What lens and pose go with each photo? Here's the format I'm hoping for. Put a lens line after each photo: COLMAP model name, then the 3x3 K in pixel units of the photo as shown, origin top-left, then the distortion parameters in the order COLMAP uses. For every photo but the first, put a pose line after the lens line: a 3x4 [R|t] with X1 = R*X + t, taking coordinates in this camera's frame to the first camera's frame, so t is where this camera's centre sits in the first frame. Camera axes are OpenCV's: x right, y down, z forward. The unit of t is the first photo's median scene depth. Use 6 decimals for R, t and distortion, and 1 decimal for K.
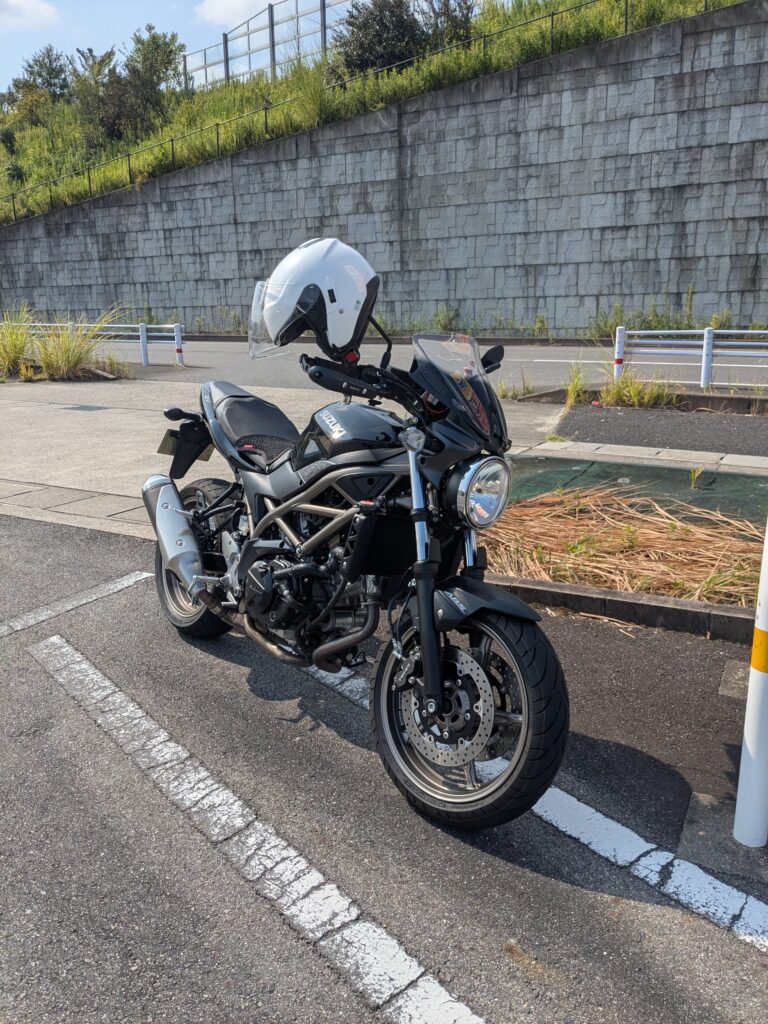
lens RADIAL K [[802.4, 0, 384.0], [0, 802.4, 512.0], [0, 0, 1]] dist [0.033603, -0.070322]
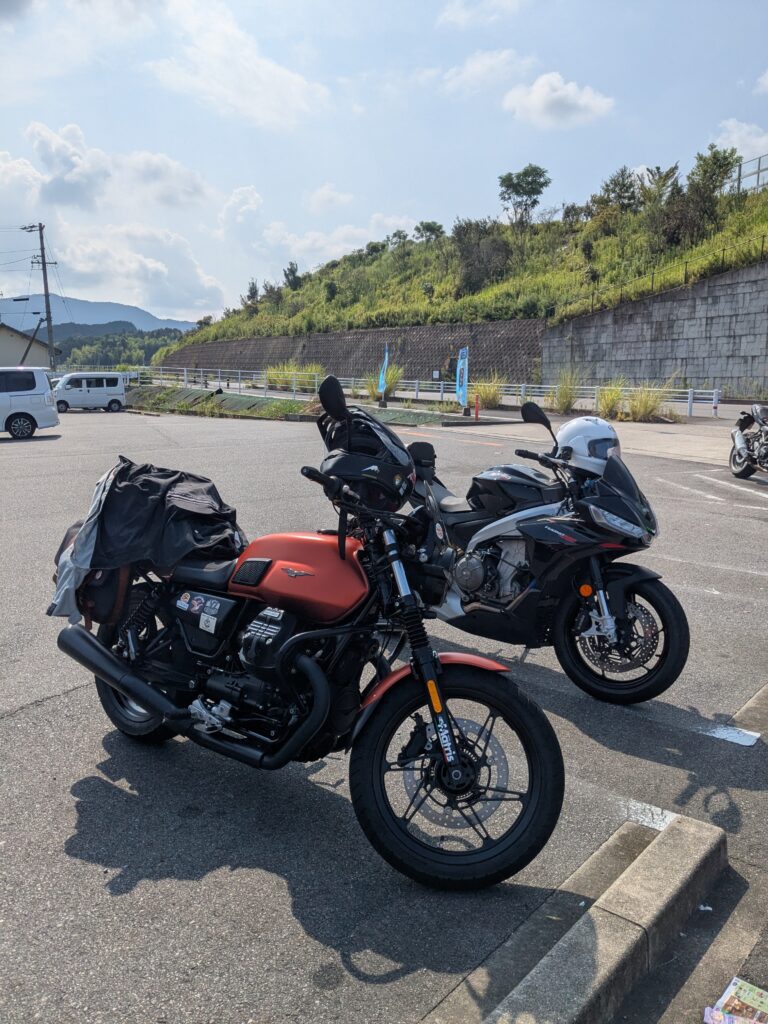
lens RADIAL K [[802.4, 0, 384.0], [0, 802.4, 512.0], [0, 0, 1]] dist [0.033603, -0.070322]
pose [[0.823117, 0.110725, -0.556973, 0.055487], [-0.154774, 0.987417, -0.032433, 0.080854], [0.546374, 0.112901, 0.829897, -0.332697]]
